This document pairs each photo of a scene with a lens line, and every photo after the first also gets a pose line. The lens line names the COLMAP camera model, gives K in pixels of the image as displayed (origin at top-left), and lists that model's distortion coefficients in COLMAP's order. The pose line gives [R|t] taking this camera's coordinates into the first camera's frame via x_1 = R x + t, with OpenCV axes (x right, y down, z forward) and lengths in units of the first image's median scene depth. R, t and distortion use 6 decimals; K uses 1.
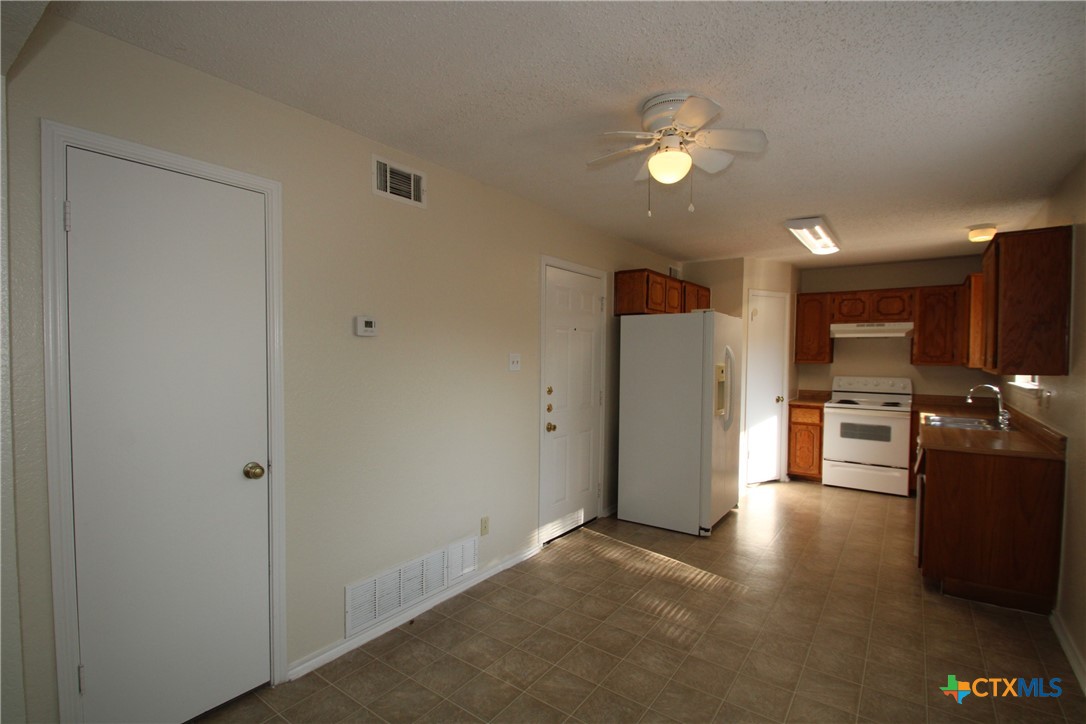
lens RADIAL K [[507.9, 0, 539.0], [0, 507.9, 366.4], [0, 0, 1]] dist [-0.000612, -0.007377]
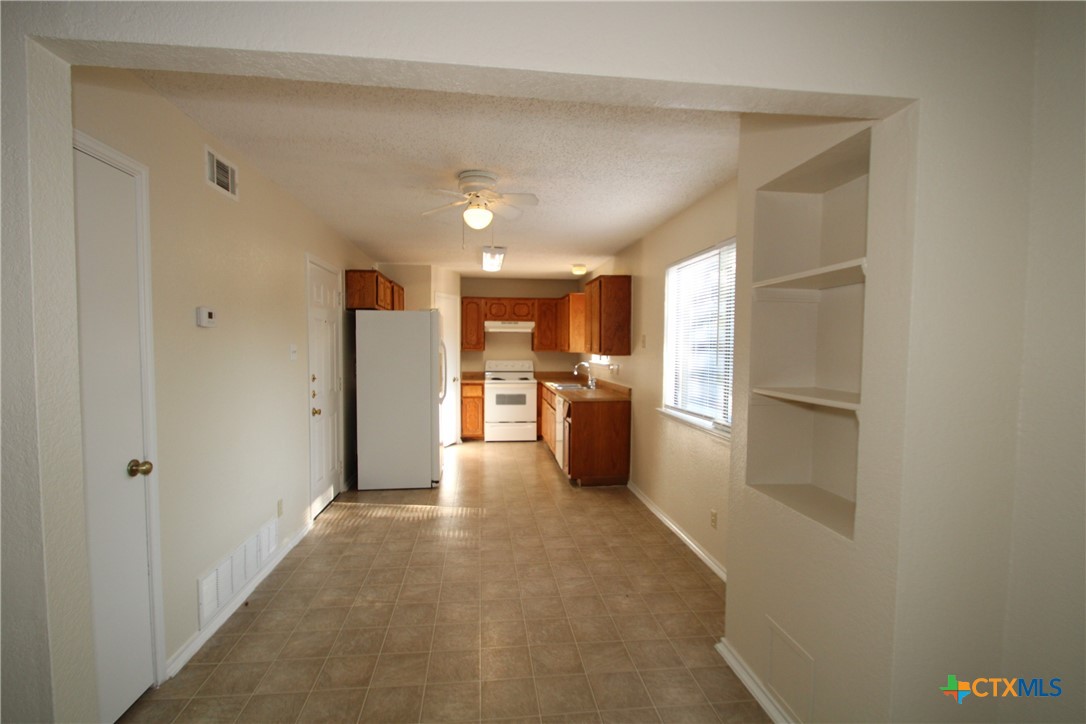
lens RADIAL K [[507.9, 0, 537.5], [0, 507.9, 362.0], [0, 0, 1]] dist [-0.000612, -0.007377]
pose [[0.735084, -0.024666, 0.677527, -0.341252], [0.015874, 0.999690, 0.019172, 0.000032], [-0.677790, -0.003338, 0.735248, -0.111285]]
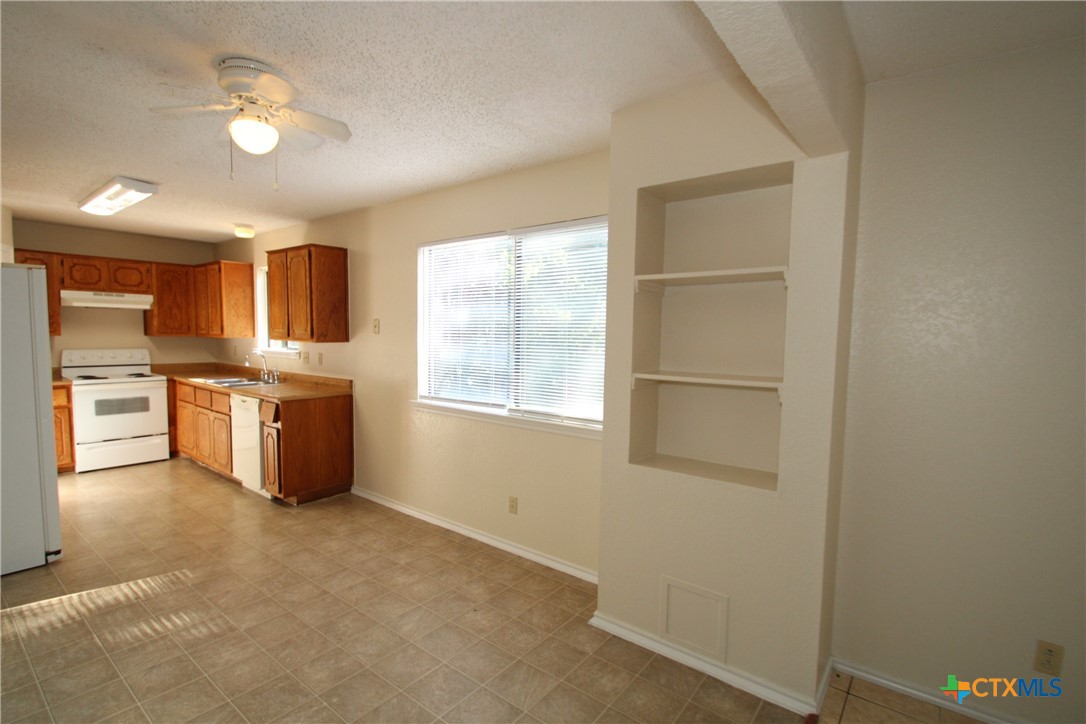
lens RADIAL K [[507.9, 0, 538.5], [0, 507.9, 363.7], [0, 0, 1]] dist [-0.000612, -0.007377]
pose [[0.033977, -0.065955, 0.997244, -0.393378], [0.010154, 0.997791, 0.065645, -0.009300], [-0.999371, 0.007895, 0.034571, 0.231480]]
